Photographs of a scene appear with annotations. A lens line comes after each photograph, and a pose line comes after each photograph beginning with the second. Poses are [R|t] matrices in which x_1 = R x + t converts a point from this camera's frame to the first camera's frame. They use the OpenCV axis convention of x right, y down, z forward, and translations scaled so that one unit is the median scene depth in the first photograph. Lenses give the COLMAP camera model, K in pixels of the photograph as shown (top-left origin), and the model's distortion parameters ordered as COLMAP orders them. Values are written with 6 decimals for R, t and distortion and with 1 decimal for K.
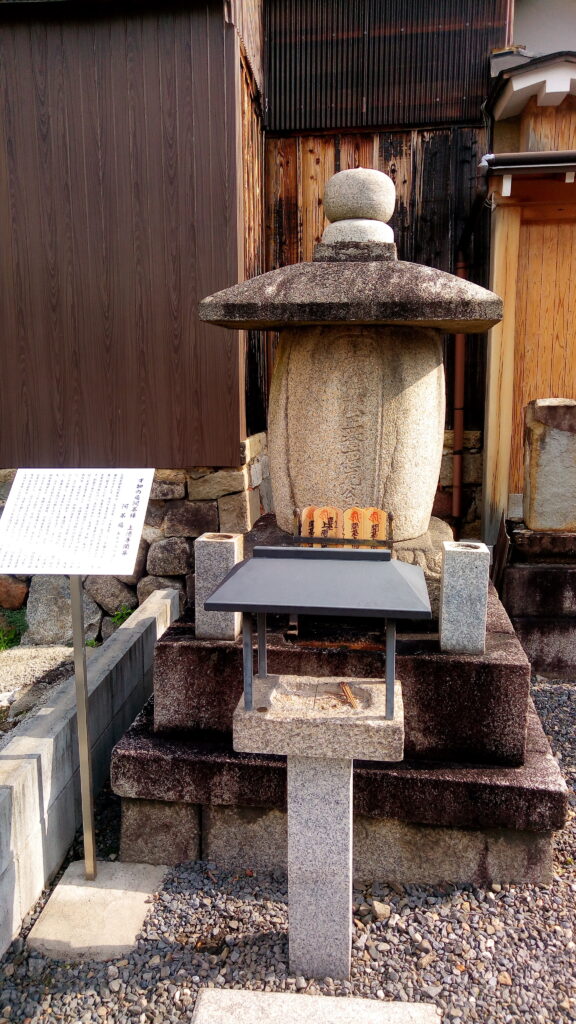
lens RADIAL K [[725.6, 0, 290.2], [0, 725.6, 513.0], [0, 0, 1]] dist [0.012638, 0.001299]
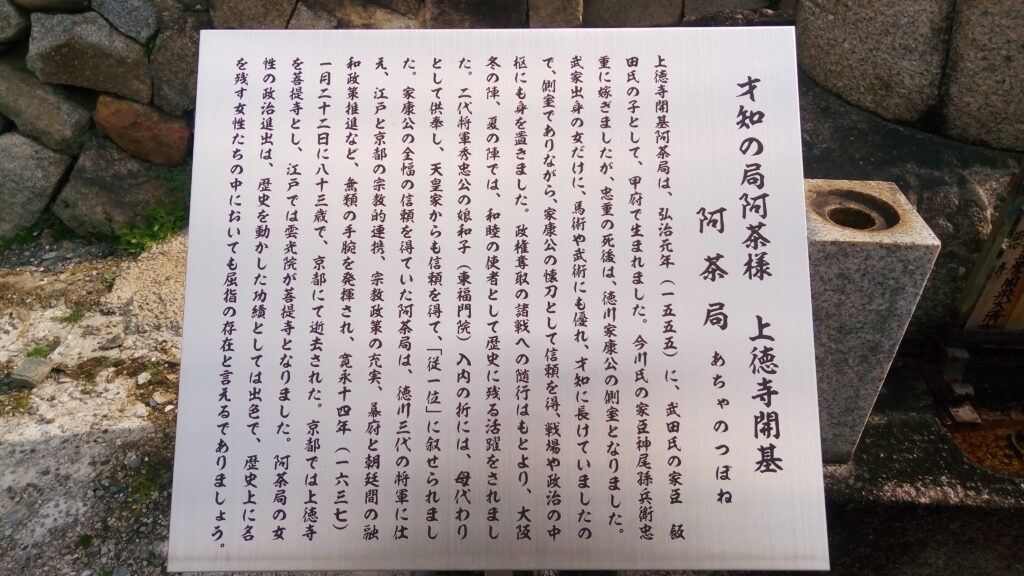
lens RADIAL K [[725.6, 0, 508.5], [0, 725.6, 290.5], [0, 0, 1]] dist [0.012638, 0.001299]
pose [[0.995272, -0.051252, 0.082506, -0.310770], [0.006746, 0.883876, 0.467673, -0.099844], [-0.096895, -0.464905, 0.880042, 0.775524]]
